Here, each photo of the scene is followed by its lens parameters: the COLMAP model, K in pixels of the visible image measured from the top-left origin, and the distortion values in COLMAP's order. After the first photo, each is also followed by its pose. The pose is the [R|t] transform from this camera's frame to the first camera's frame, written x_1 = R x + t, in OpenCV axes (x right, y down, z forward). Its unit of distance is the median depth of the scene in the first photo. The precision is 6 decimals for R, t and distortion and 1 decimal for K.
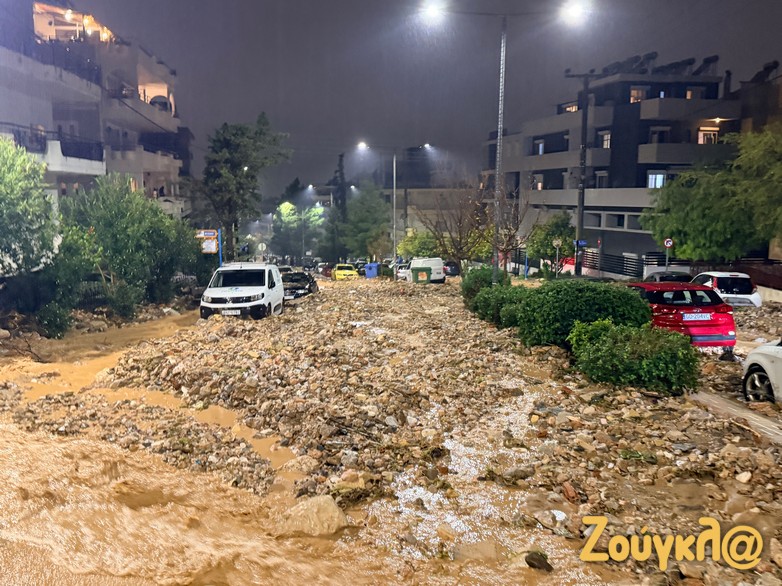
lens RADIAL K [[721.5, 0, 391.0], [0, 721.5, 293.0], [0, 0, 1]] dist [0.103465, -0.009764]
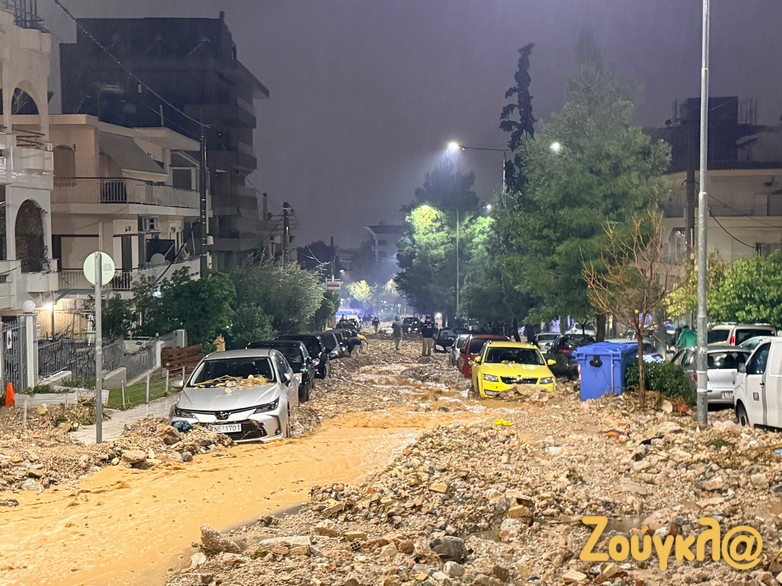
lens RADIAL K [[1064.6, 0, 391.0], [0, 1064.6, 293.0], [0, 0, 1]] dist [0.213212, 0.004437]
pose [[0.974790, 0.003580, -0.223098, -0.013622], [-0.019943, 0.997267, -0.071136, -0.028655], [0.222233, 0.073792, 0.972197, 0.570951]]
